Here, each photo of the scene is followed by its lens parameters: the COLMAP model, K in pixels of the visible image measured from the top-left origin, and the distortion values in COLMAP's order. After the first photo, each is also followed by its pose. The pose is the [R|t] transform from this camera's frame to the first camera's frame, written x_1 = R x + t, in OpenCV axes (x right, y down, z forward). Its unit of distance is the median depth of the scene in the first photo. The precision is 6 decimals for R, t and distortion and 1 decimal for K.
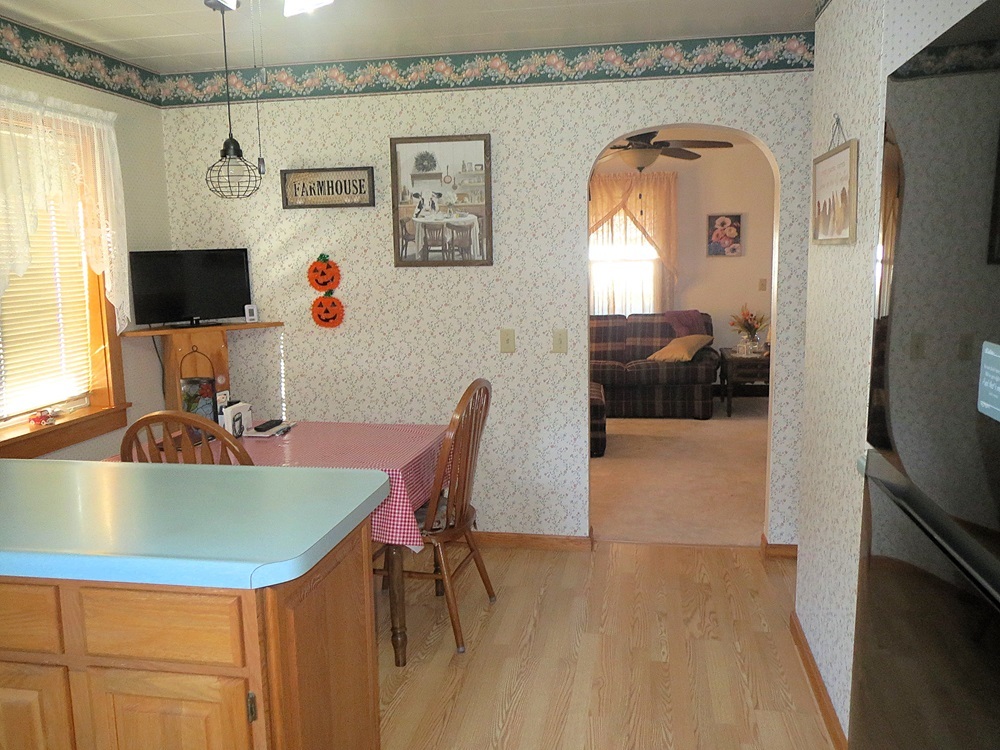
lens RADIAL K [[831.1, 0, 498.5], [0, 831.1, 377.9], [0, 0, 1]] dist [-0.024010, 0.002932]
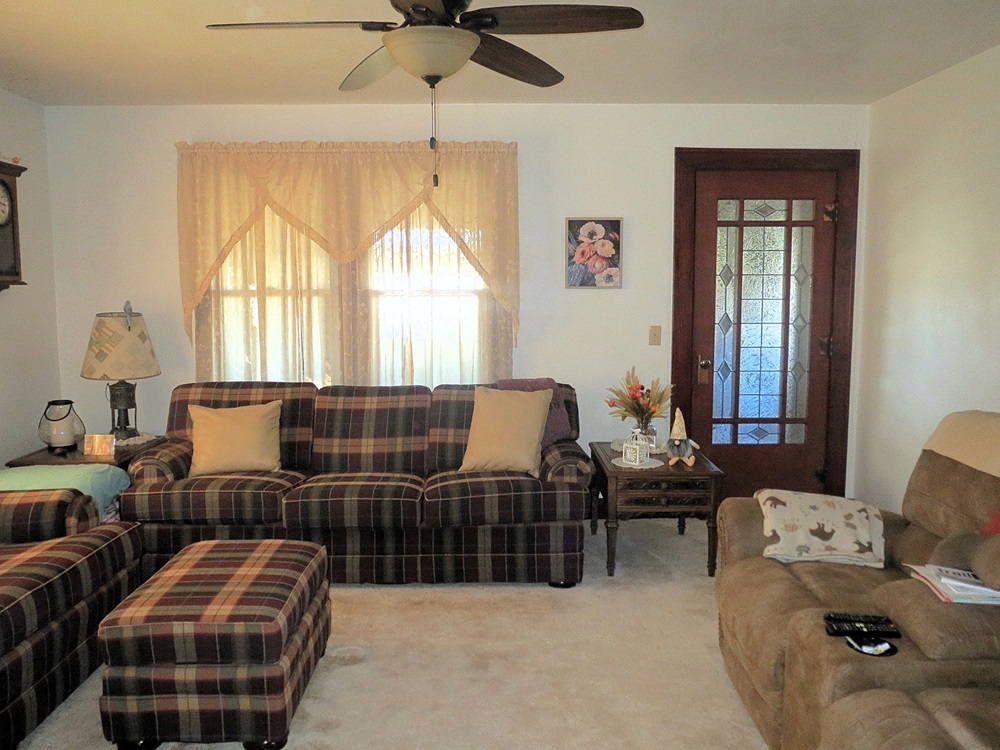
lens RADIAL K [[831.1, 0, 500.9], [0, 831.1, 374.1], [0, 0, 1]] dist [-0.024010, 0.002932]
pose [[0.983659, -0.000600, 0.180041, 0.035840], [0.009499, 0.998775, -0.048568, -0.020518], [-0.179791, 0.049484, 0.982459, 0.156414]]
